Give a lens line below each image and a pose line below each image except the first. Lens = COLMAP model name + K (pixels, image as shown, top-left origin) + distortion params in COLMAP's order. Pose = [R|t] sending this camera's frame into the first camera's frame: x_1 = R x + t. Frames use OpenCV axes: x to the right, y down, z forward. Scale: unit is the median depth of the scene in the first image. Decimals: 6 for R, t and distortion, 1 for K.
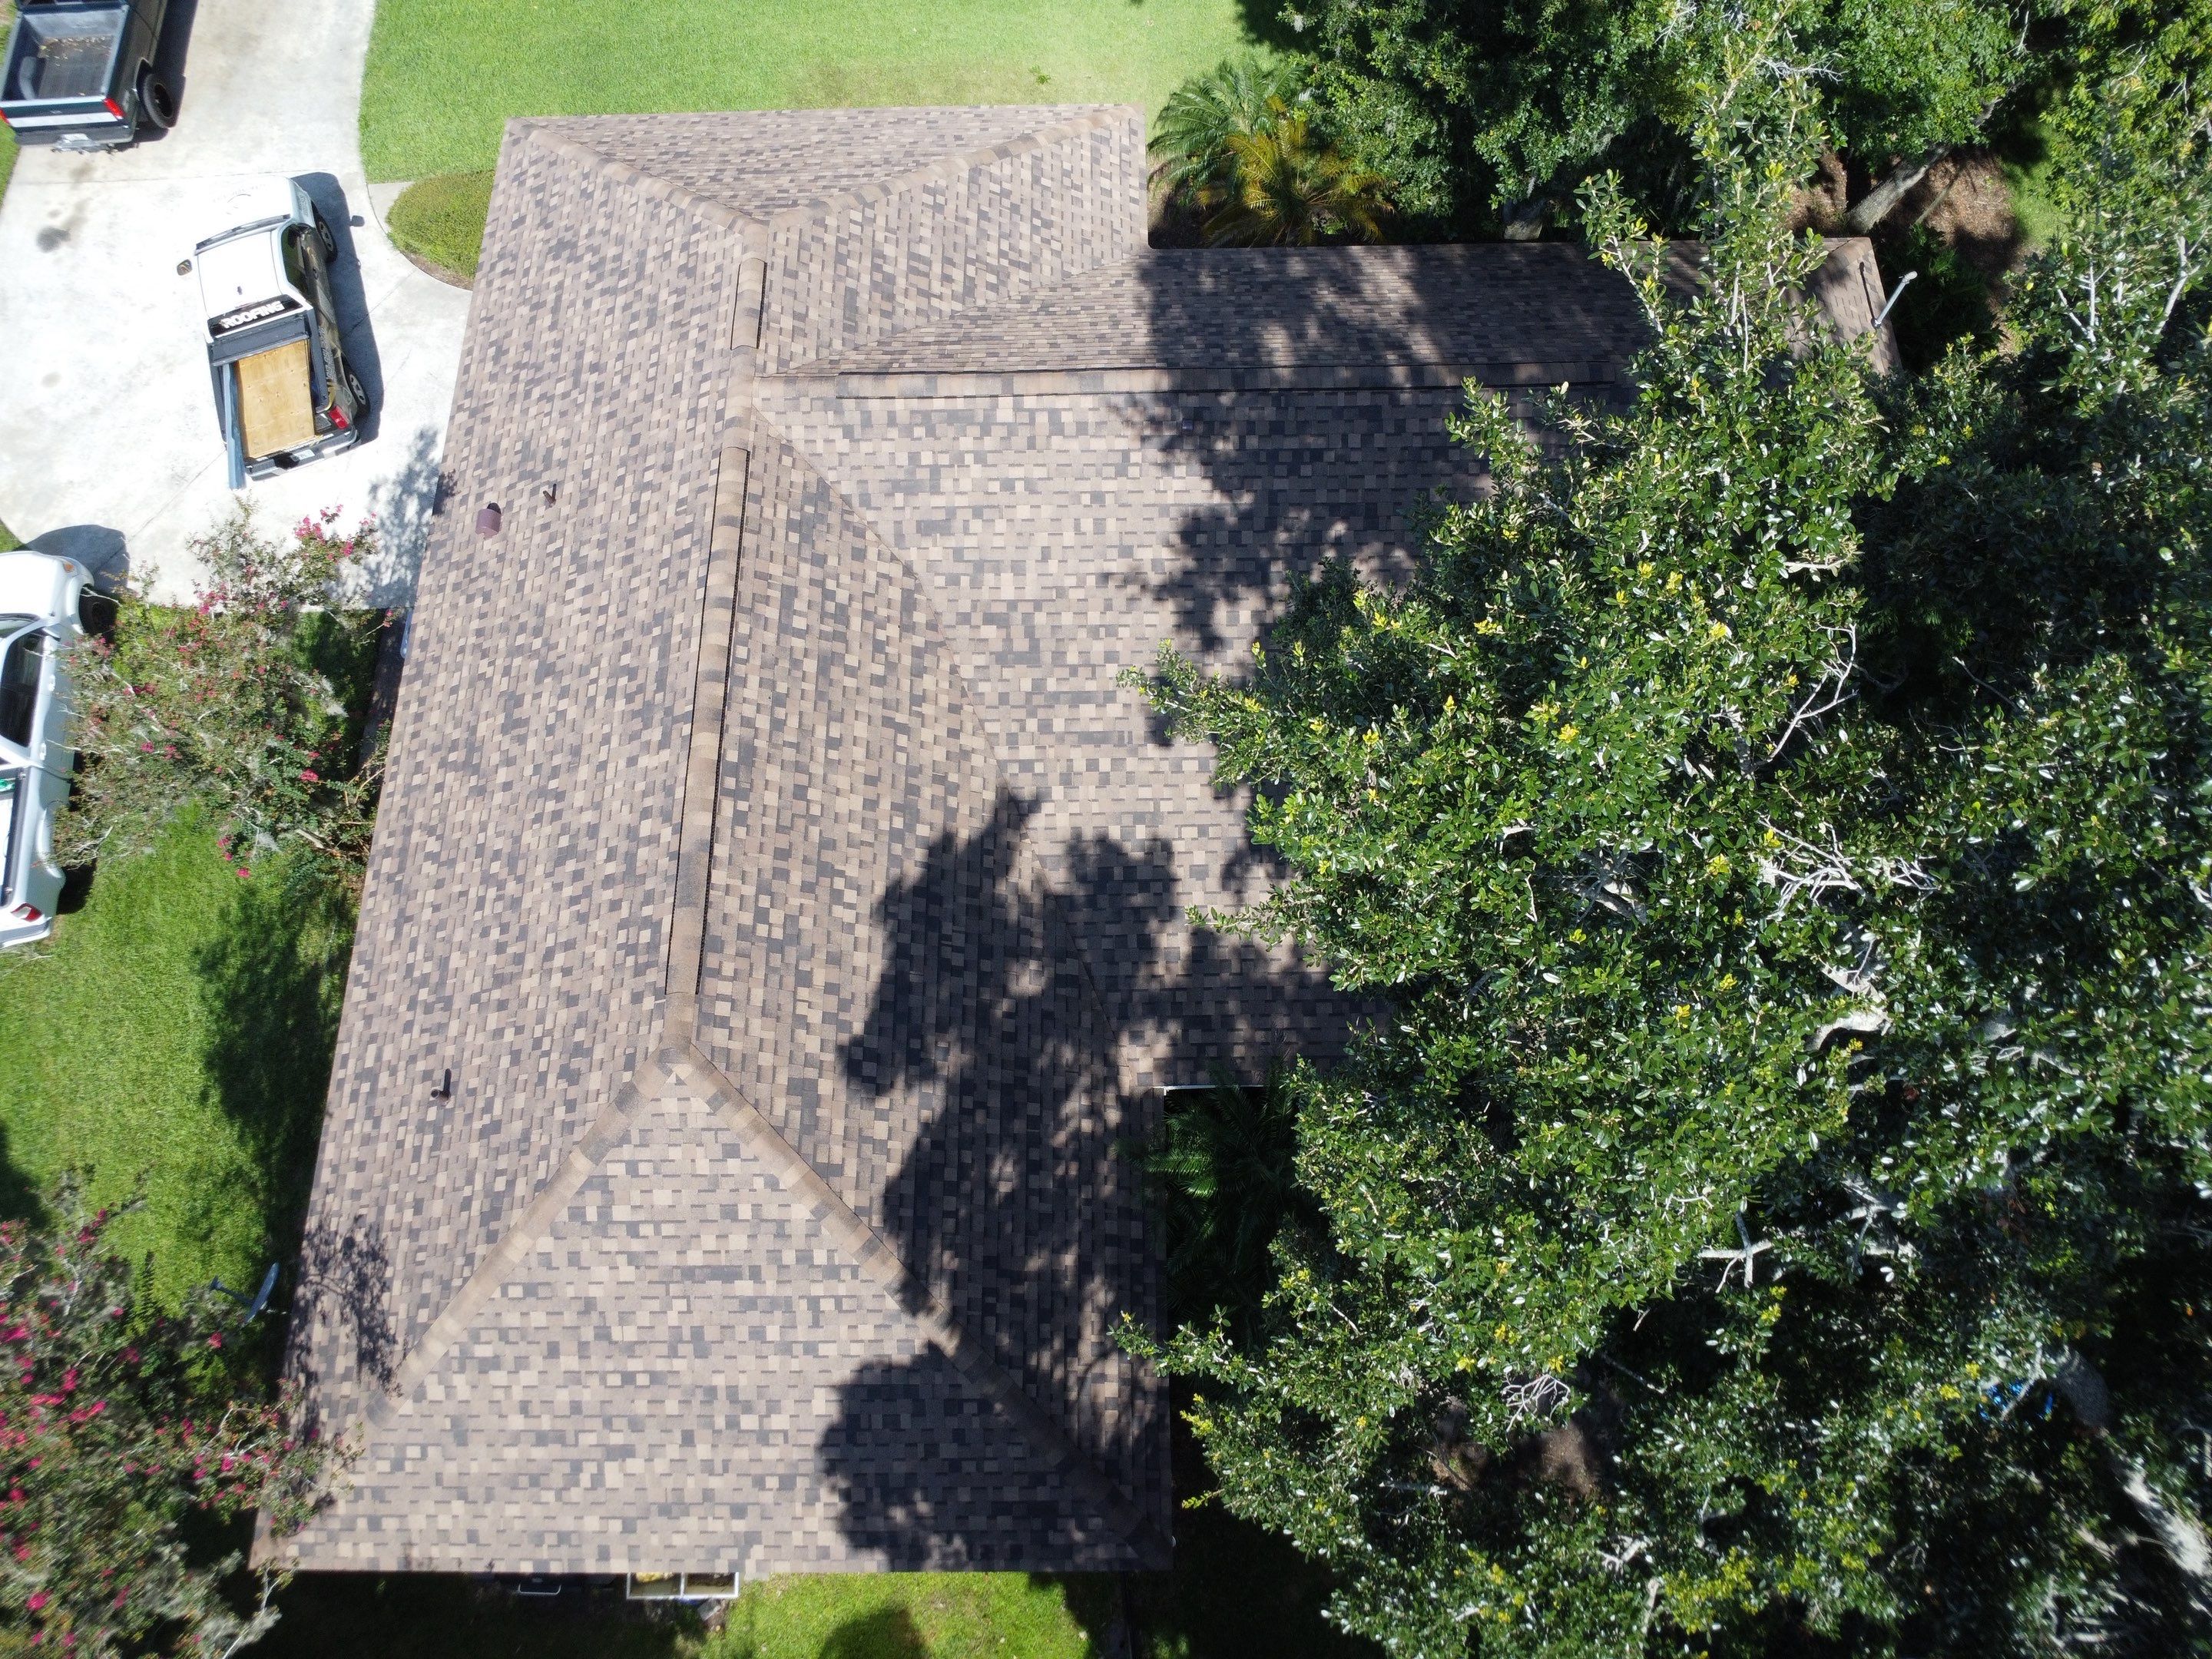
lens RADIAL K [[1599.0, 0, 1114.4], [0, 1599.0, 826.7], [0, 0, 1]] dist [-0.008301, -0.049209]
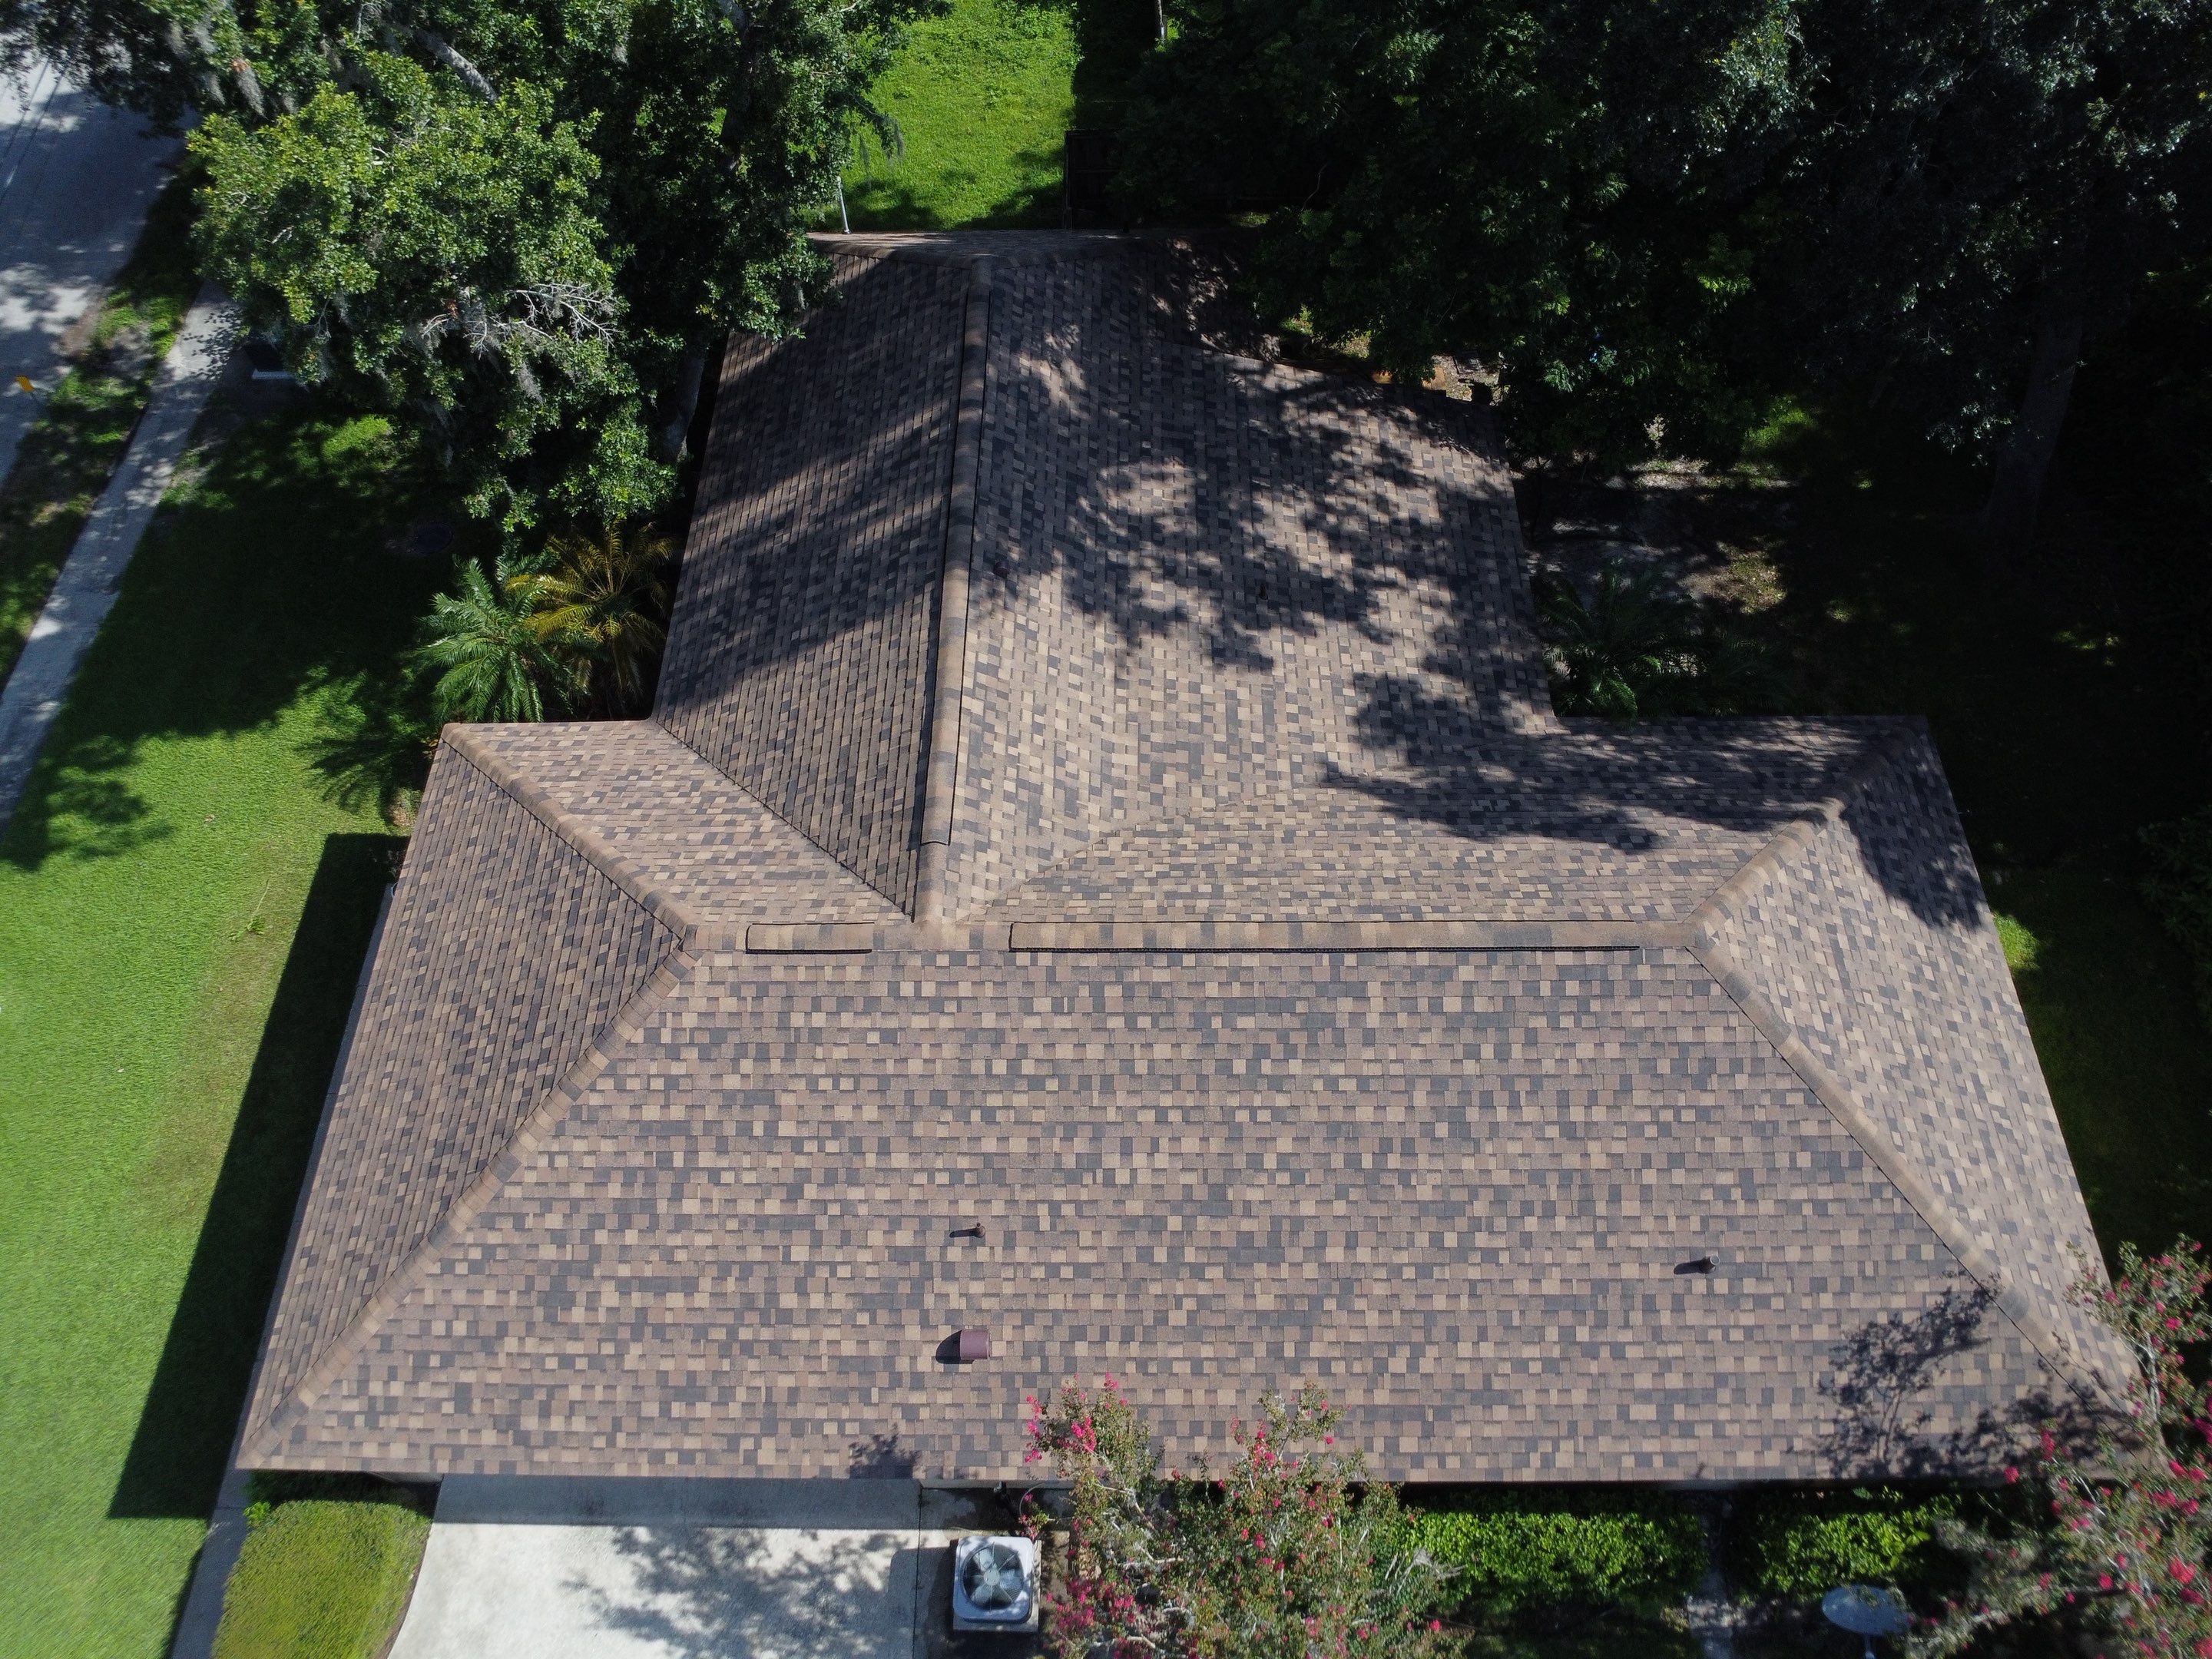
lens RADIAL K [[1589.5, 0, 1106.0], [0, 1589.5, 829.5], [0, 0, 1]] dist [-0.015121, -0.032061]
pose [[0.016256, -0.833074, 0.552923, -0.684945], [0.932893, 0.211624, 0.291421, -0.461116], [-0.359787, 0.511081, 0.780608, 0.247295]]
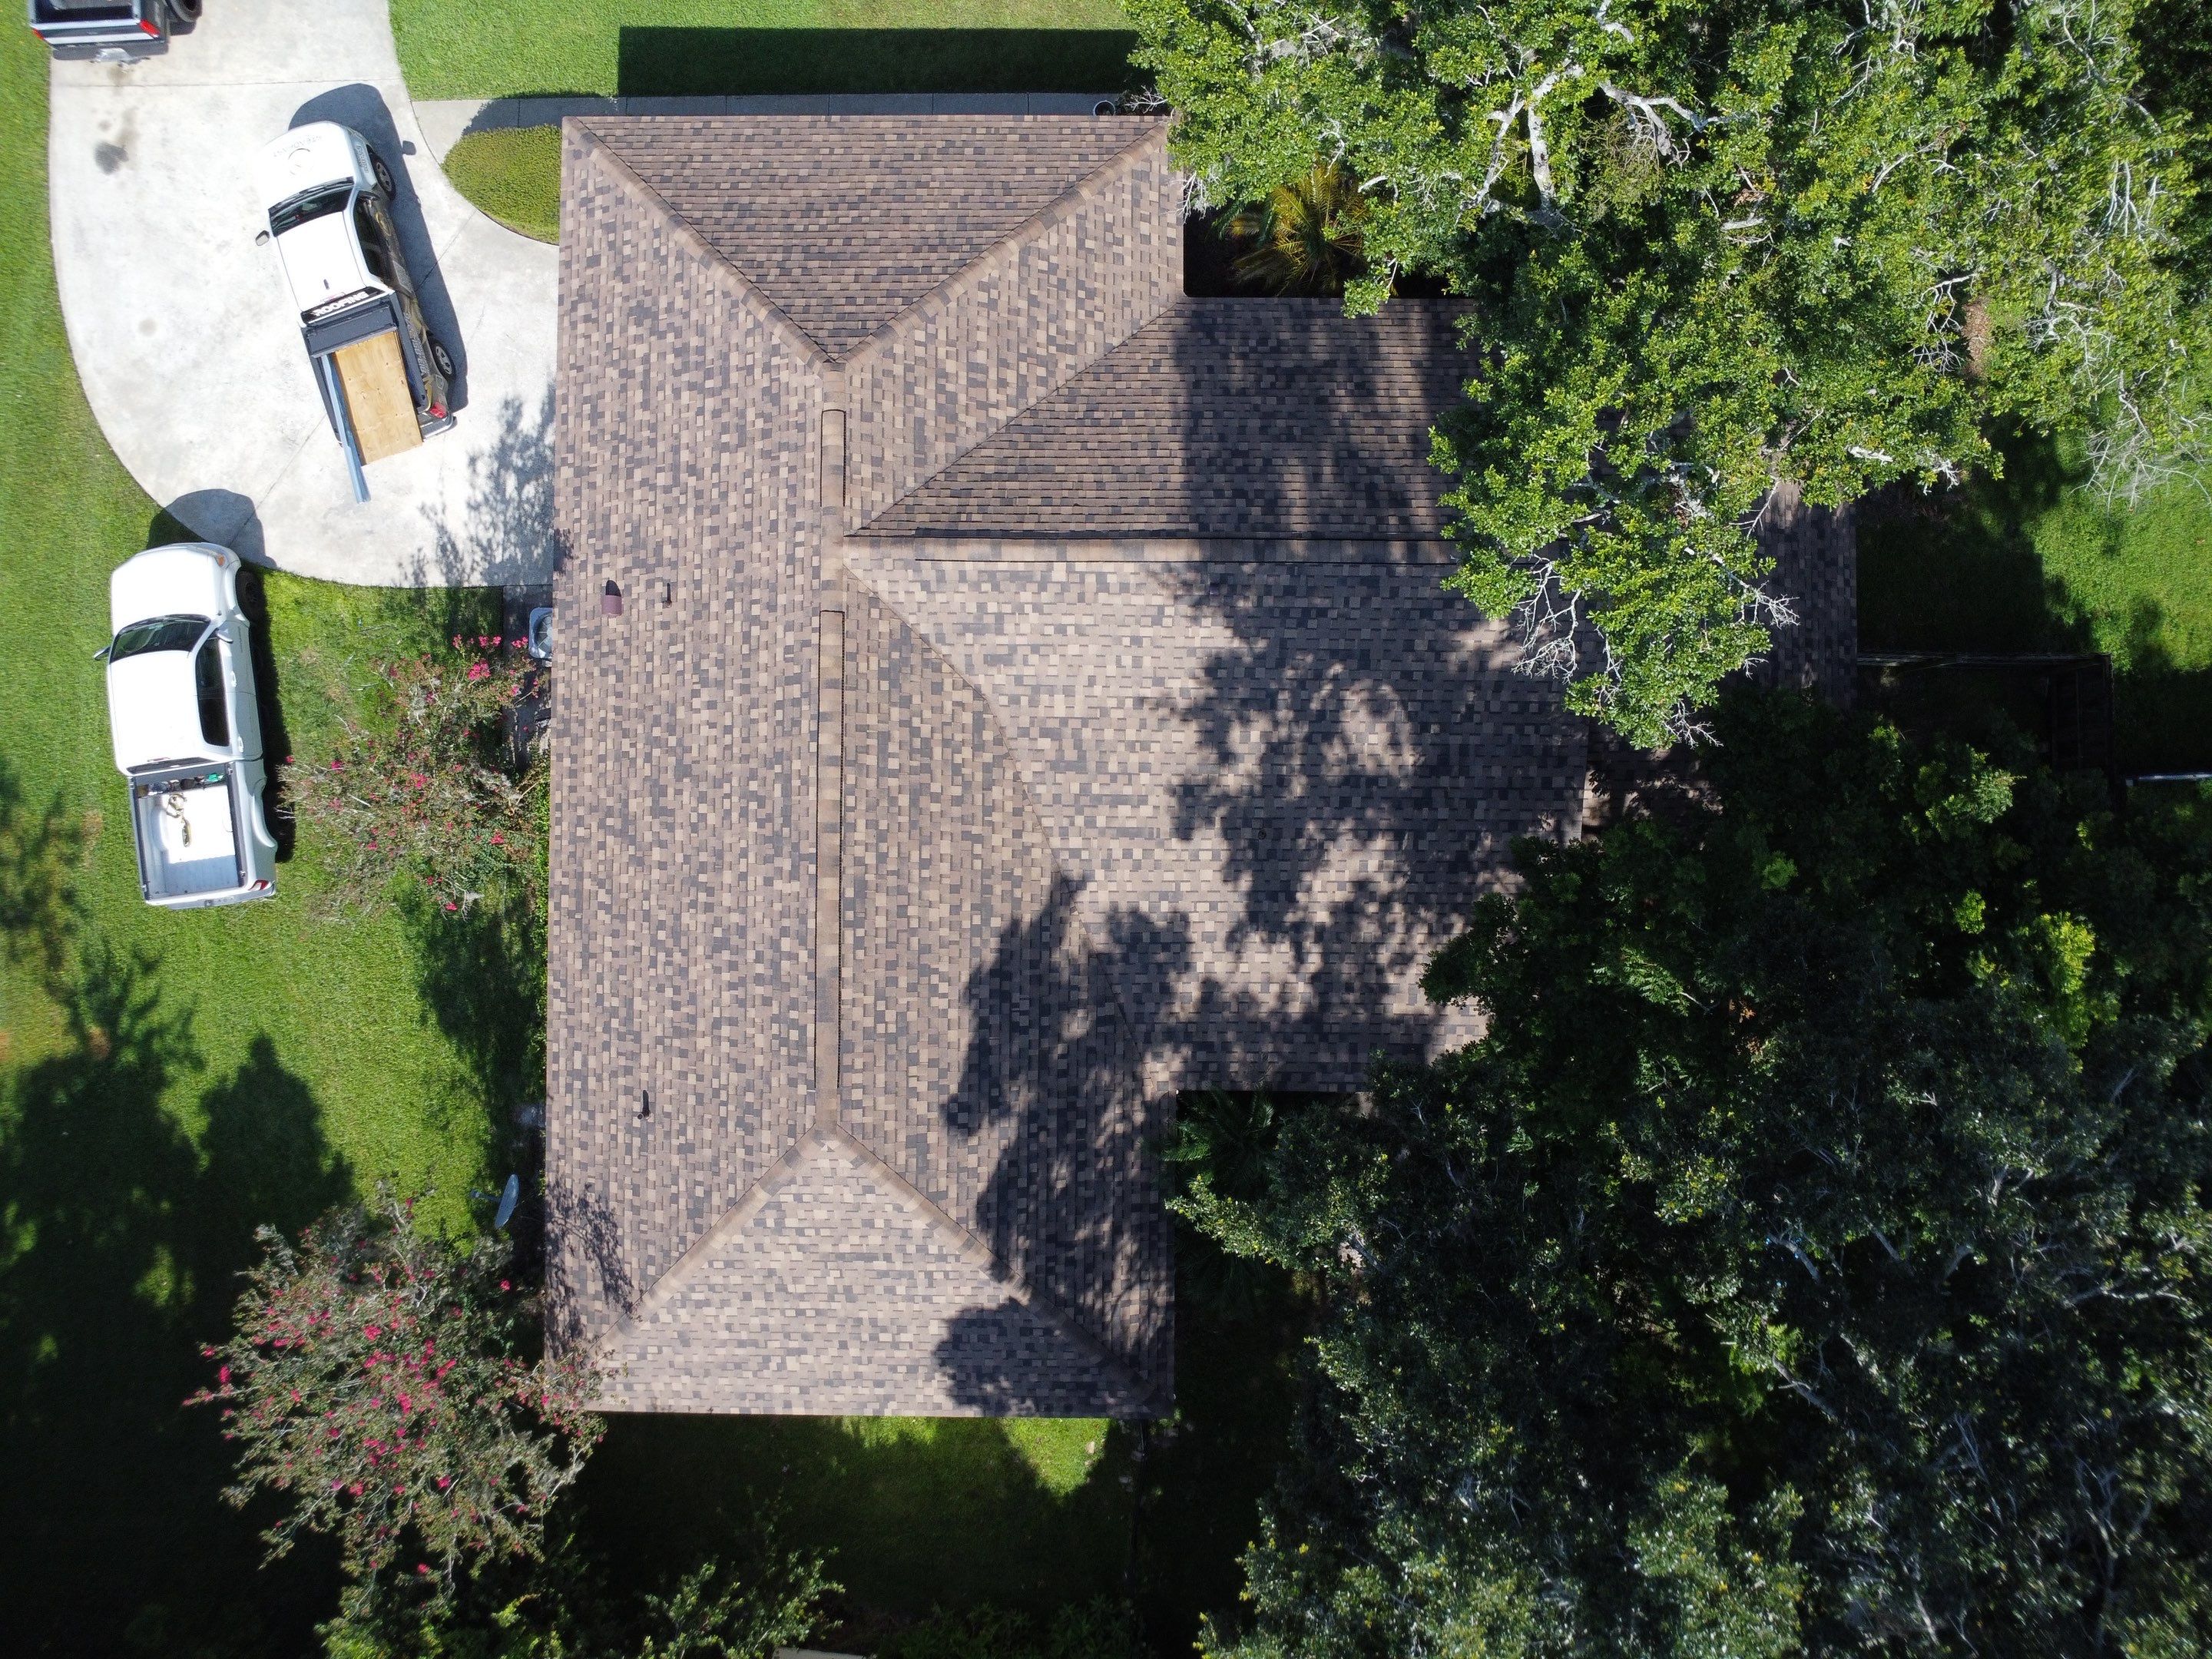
lens RADIAL K [[1599.0, 0, 1114.4], [0, 1599.0, 826.7], [0, 0, 1]] dist [-0.008301, -0.049209]
pose [[0.999851, 0.015842, 0.006828, -0.033556], [-0.017240, 0.931949, 0.362179, -0.520869], [-0.000626, -0.362243, 0.932084, -0.164591]]
